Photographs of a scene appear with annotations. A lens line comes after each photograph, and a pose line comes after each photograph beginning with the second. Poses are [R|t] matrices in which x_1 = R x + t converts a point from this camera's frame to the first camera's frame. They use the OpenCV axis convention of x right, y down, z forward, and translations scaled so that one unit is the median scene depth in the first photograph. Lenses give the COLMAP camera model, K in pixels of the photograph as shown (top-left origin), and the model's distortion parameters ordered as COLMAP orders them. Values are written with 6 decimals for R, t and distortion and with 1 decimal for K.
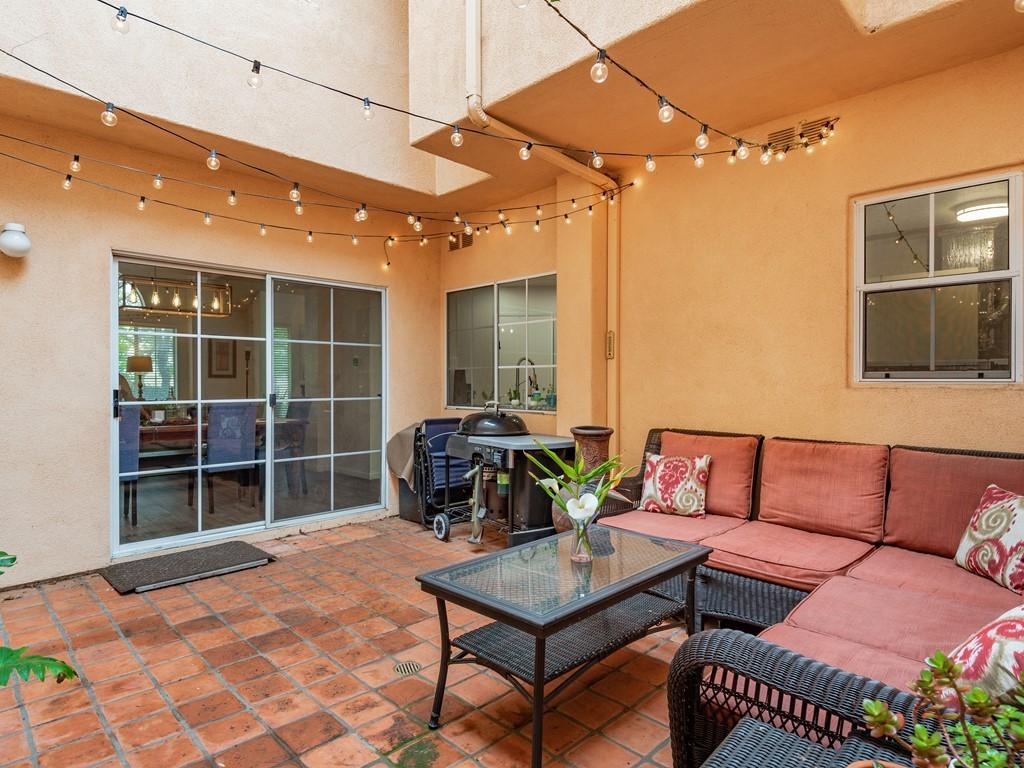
lens RADIAL K [[572.4, 0, 508.8], [0, 572.4, 388.3], [0, 0, 1]] dist [0.020378, -0.001622]
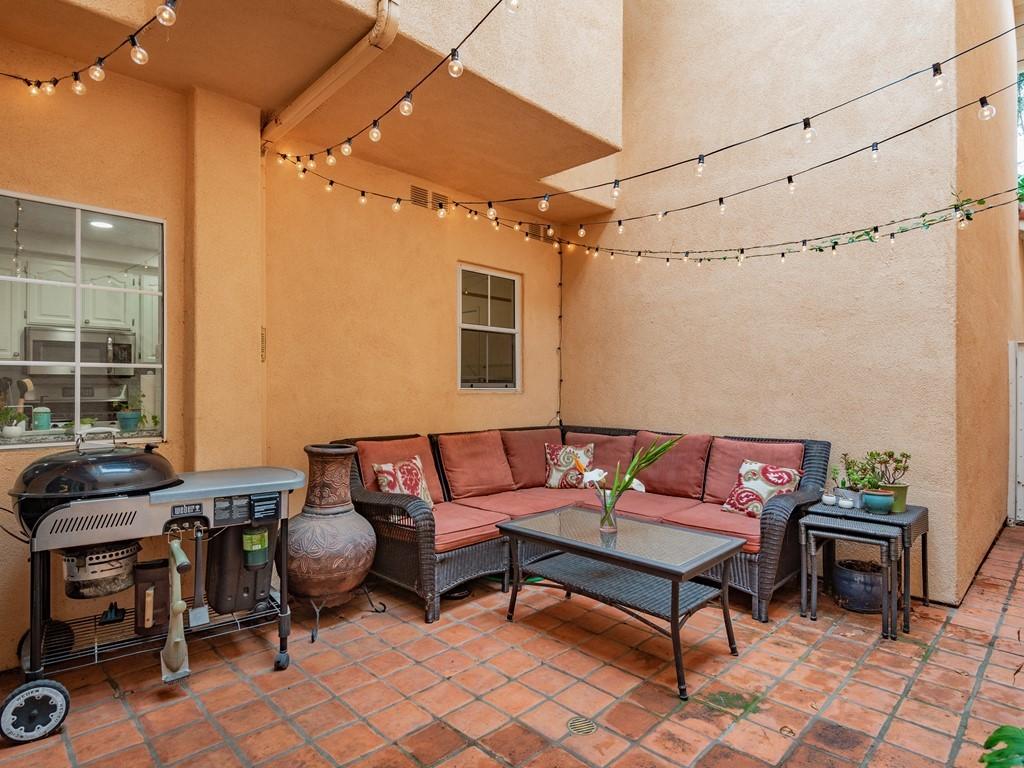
lens RADIAL K [[572.4, 0, 508.8], [0, 572.4, 381.0], [0, 0, 1]] dist [0.020378, -0.001622]
pose [[-0.006236, -0.001320, 0.999980, -0.888203], [0.002175, 0.999997, 0.001334, -0.036389], [-0.999978, 0.002183, -0.006234, 0.937435]]
